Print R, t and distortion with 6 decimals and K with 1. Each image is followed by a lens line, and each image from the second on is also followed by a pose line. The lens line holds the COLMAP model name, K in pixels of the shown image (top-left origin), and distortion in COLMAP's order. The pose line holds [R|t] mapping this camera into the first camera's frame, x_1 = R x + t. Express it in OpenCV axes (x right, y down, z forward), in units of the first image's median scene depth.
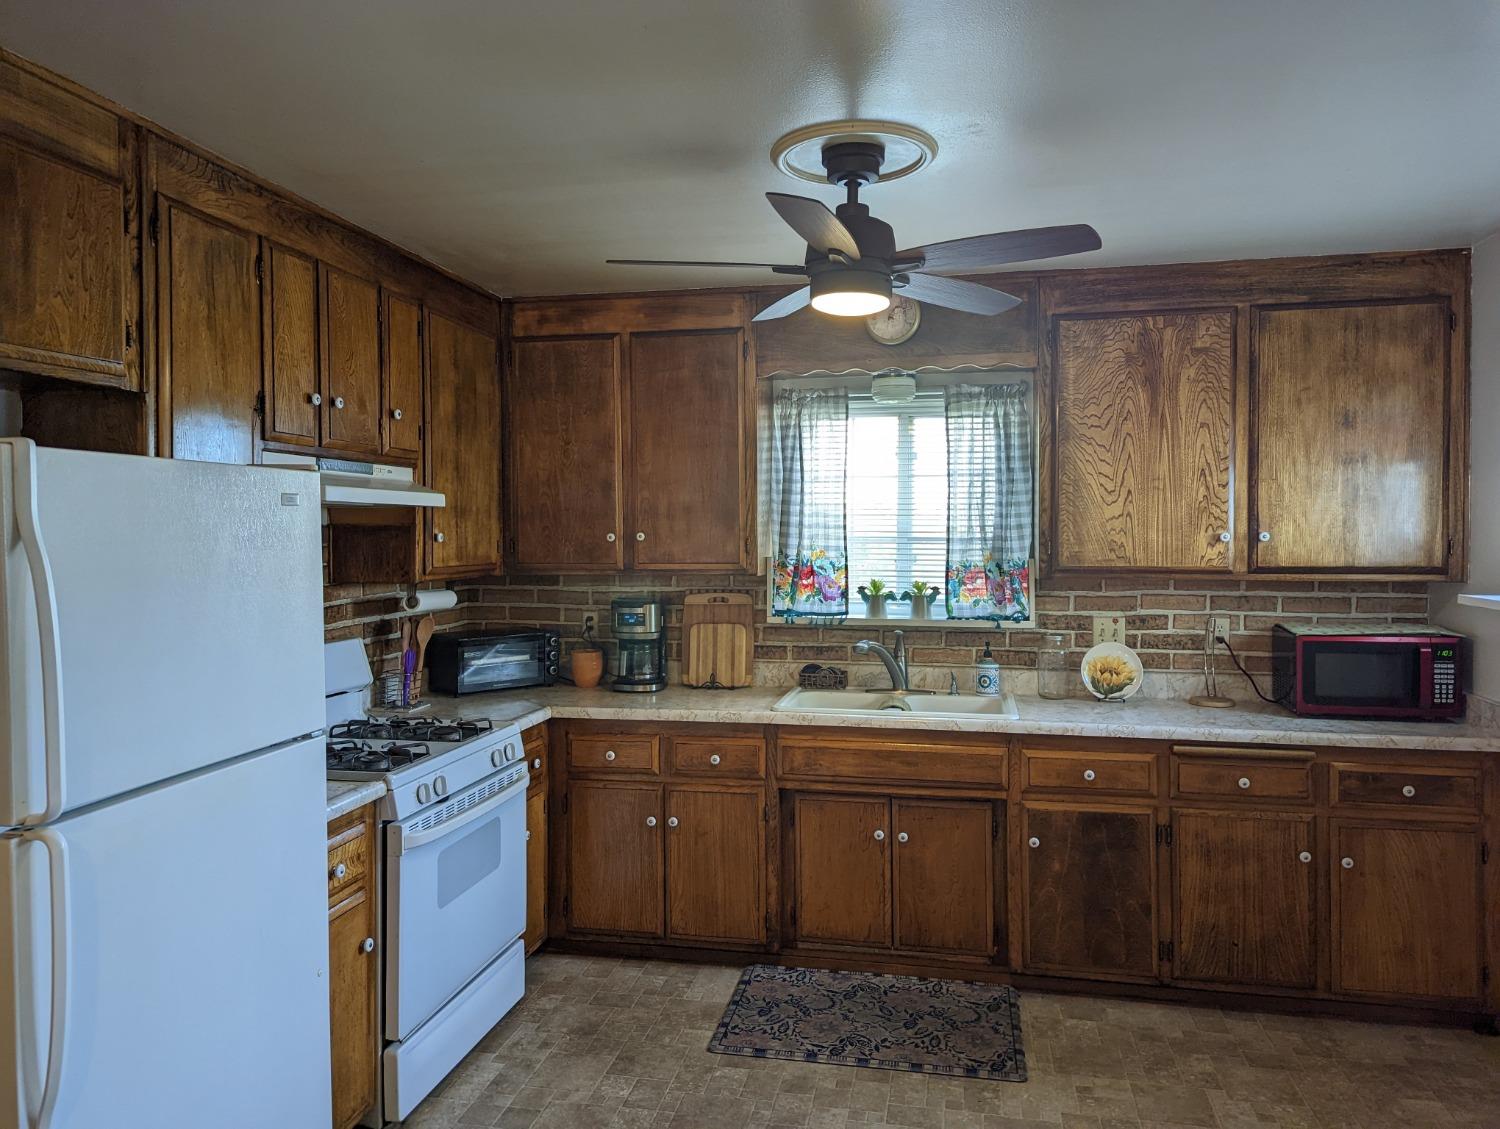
lens RADIAL K [[1054.6, 0, 755.8], [0, 1054.6, 551.7], [0, 0, 1]] dist [0.061898, -0.055459]
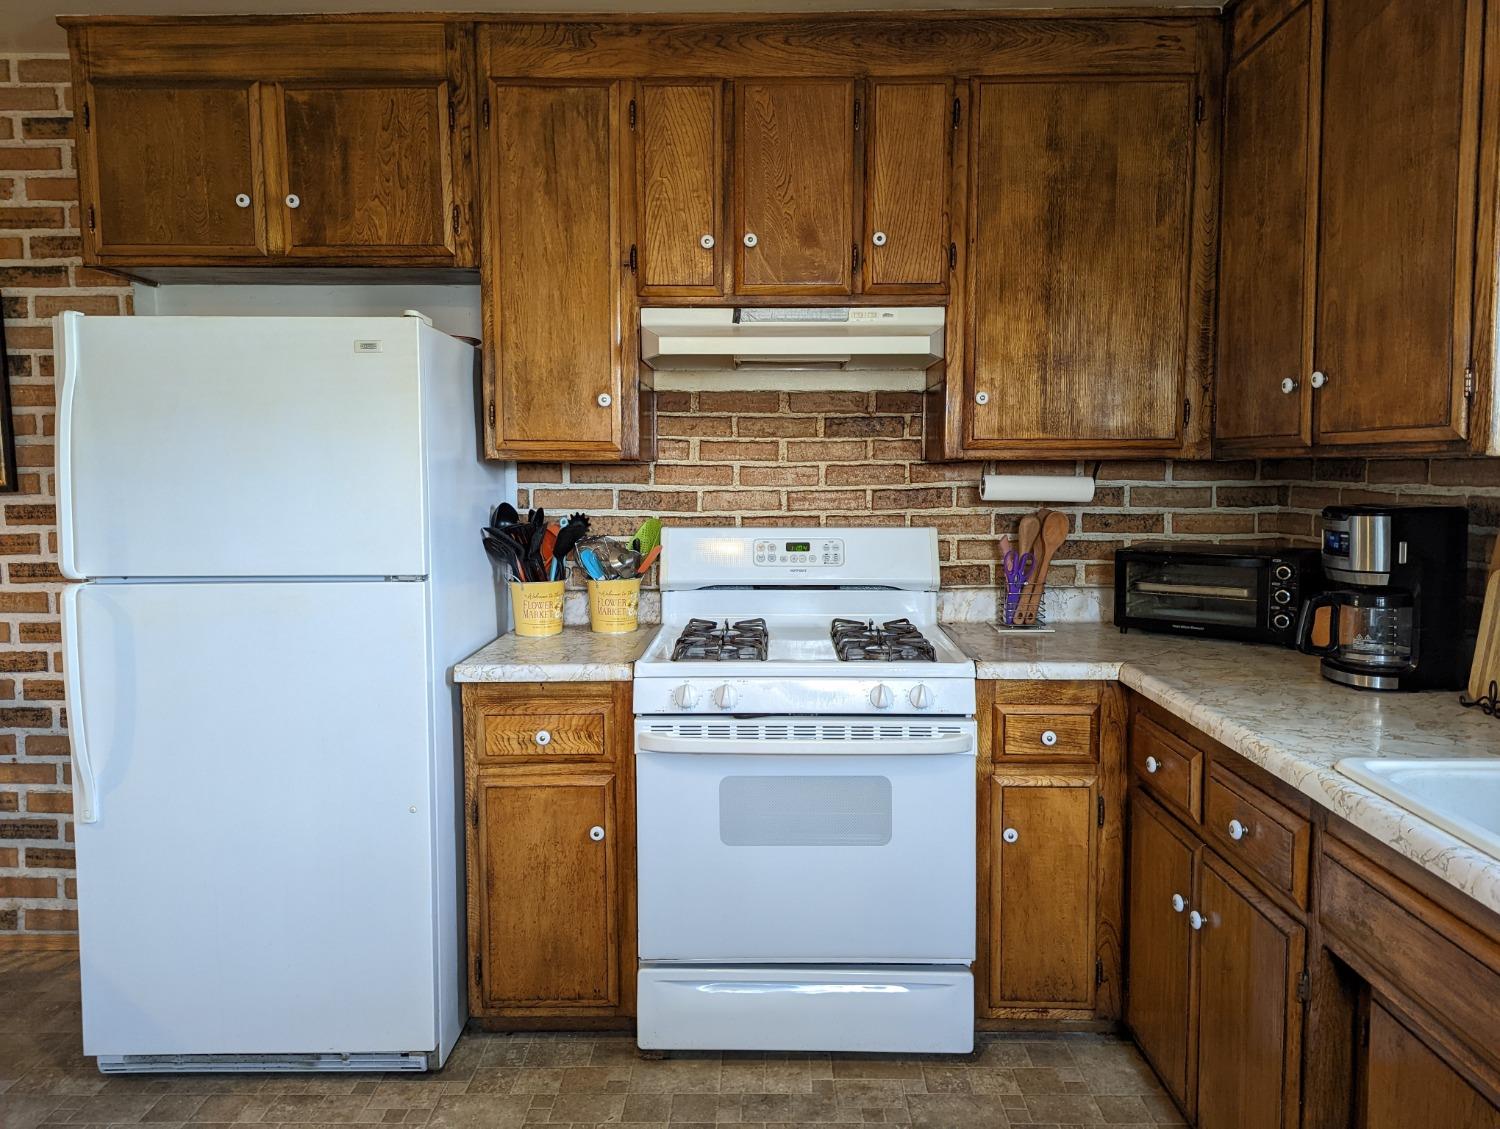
lens RADIAL K [[1054.6, 0, 750.6], [0, 1054.6, 548.1], [0, 0, 1]] dist [0.061898, -0.055459]
pose [[0.183828, 0.080353, -0.979669, 0.403504], [-0.018883, 0.996758, 0.078211, 0.036148], [0.982777, 0.004122, 0.184749, 0.717959]]
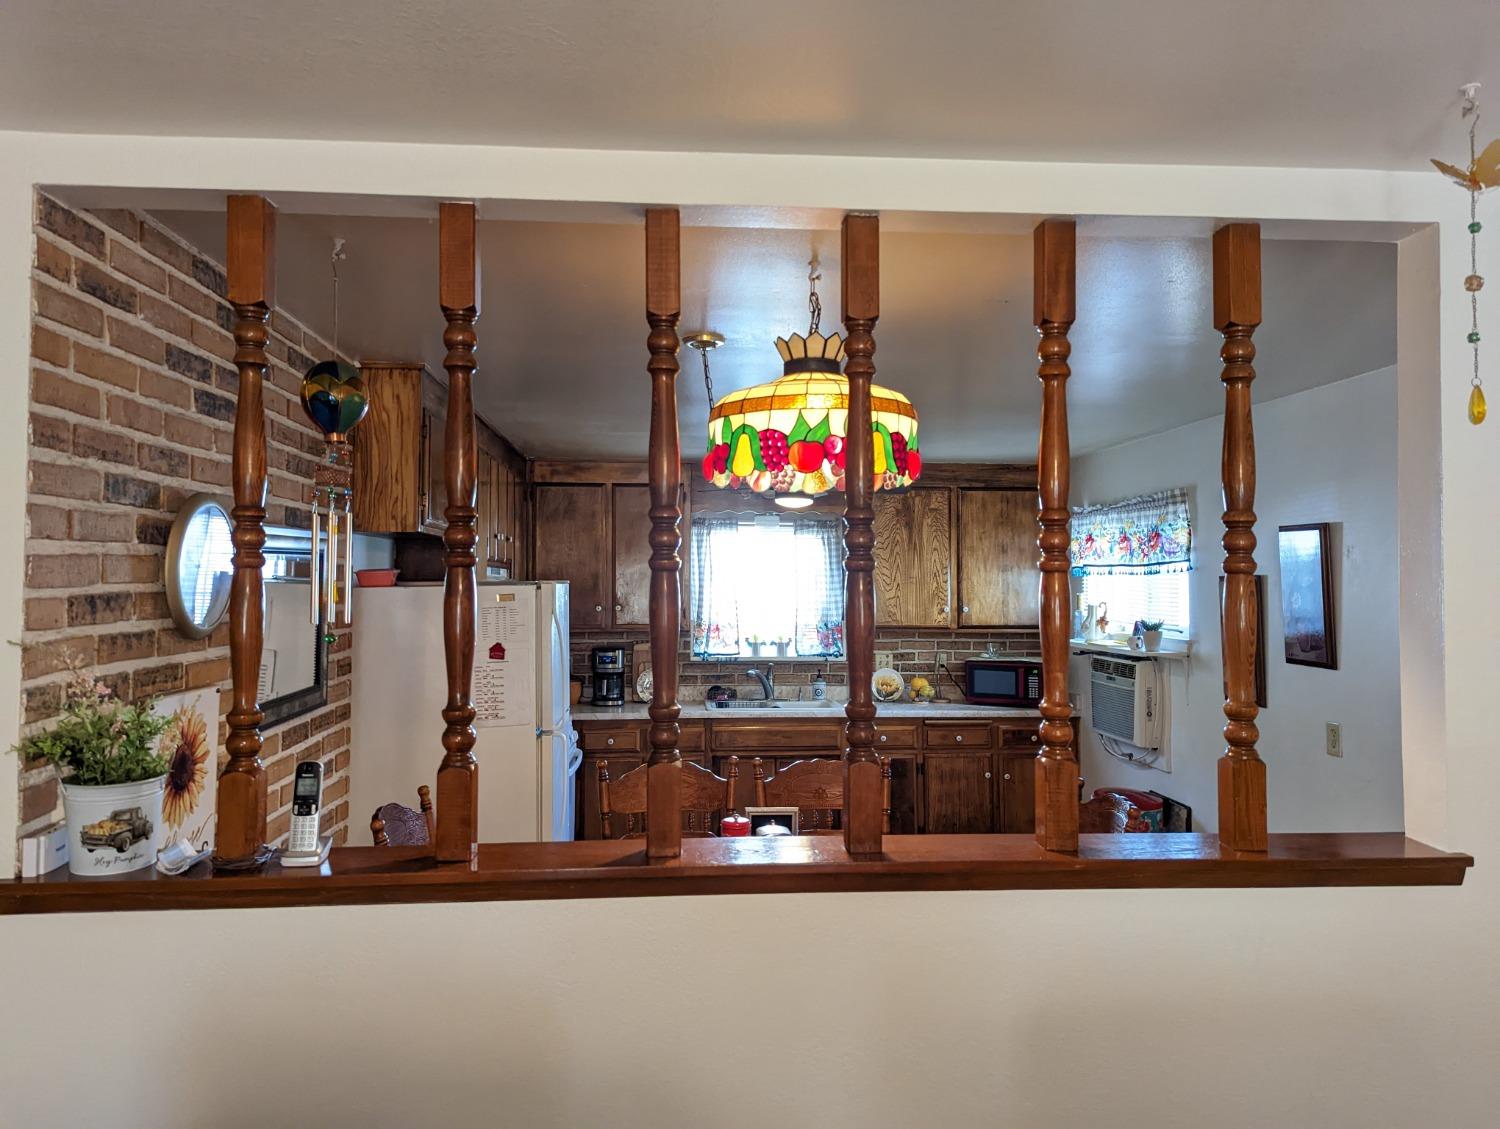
lens RADIAL K [[1054.6, 0, 751.1], [0, 1054.6, 548.4], [0, 0, 1]] dist [0.061898, -0.055459]
pose [[0.961146, 0.015214, 0.275620, -0.410533], [-0.000032, 0.998486, -0.055005, -0.018966], [-0.276040, 0.052859, 0.959692, -0.706315]]
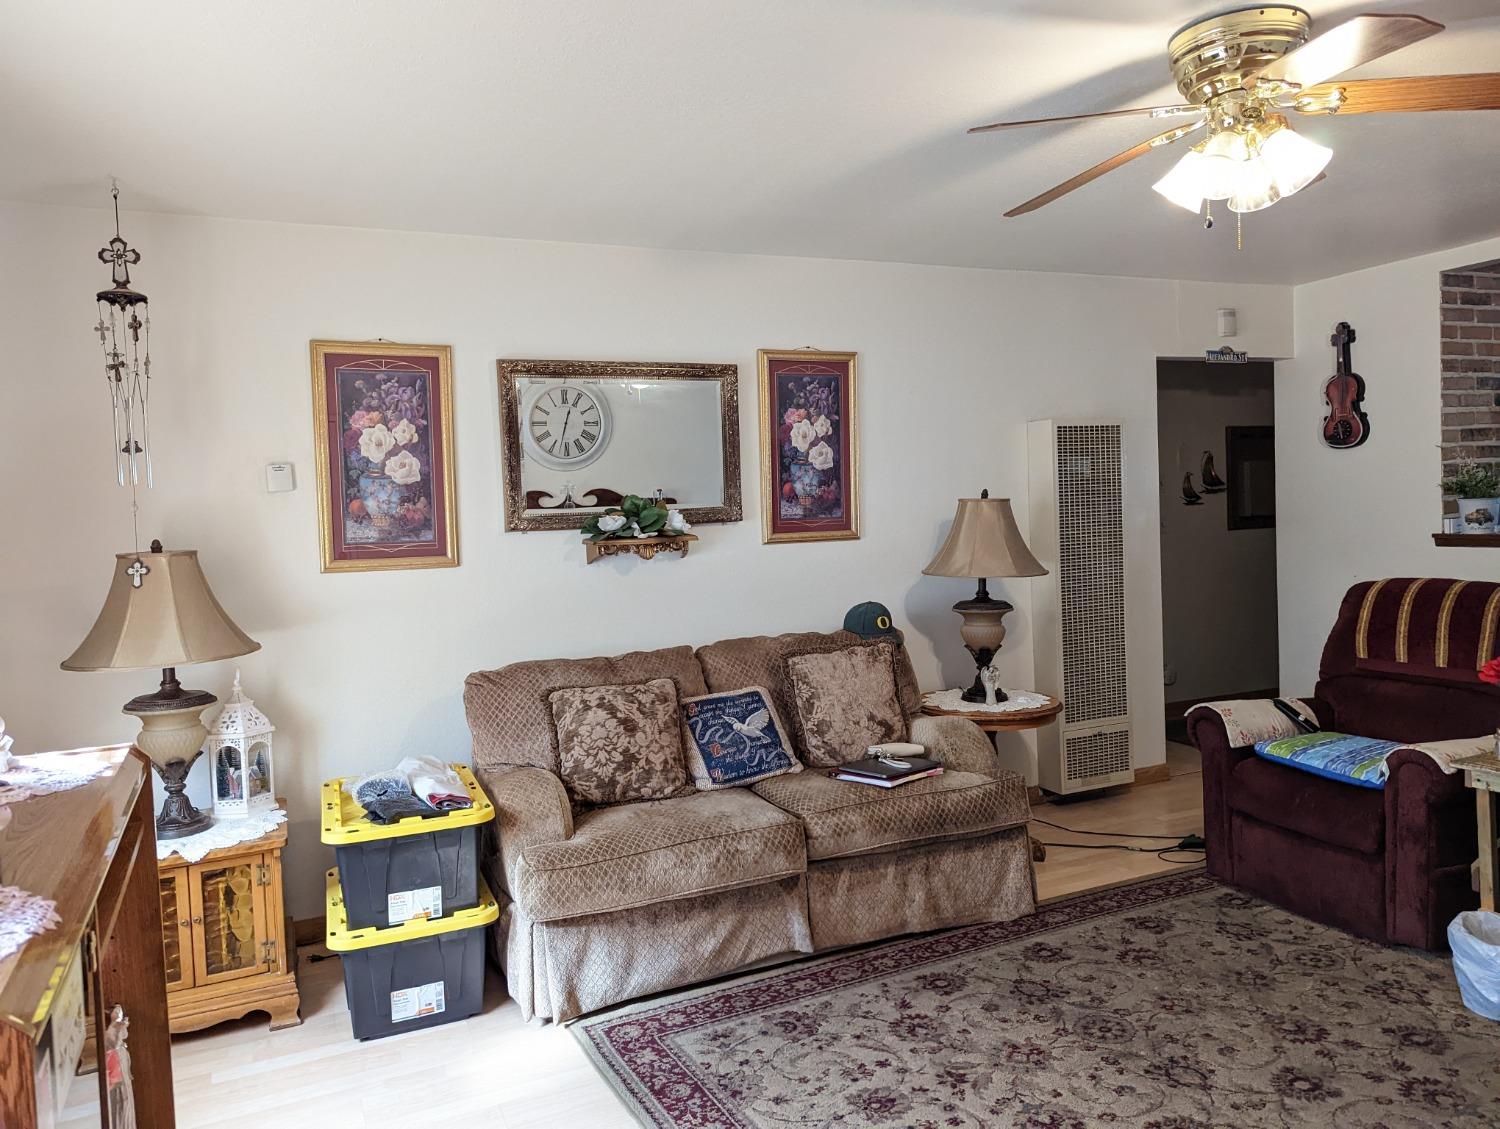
lens RADIAL K [[1054.6, 0, 753.8], [0, 1054.6, 556.8], [0, 0, 1]] dist [0.061898, -0.055459]
pose [[0.581871, 0.015454, -0.813134, 0.007088], [0.018157, 0.999323, 0.031986, 0.080411], [0.813078, -0.033376, 0.581197, -1.644281]]
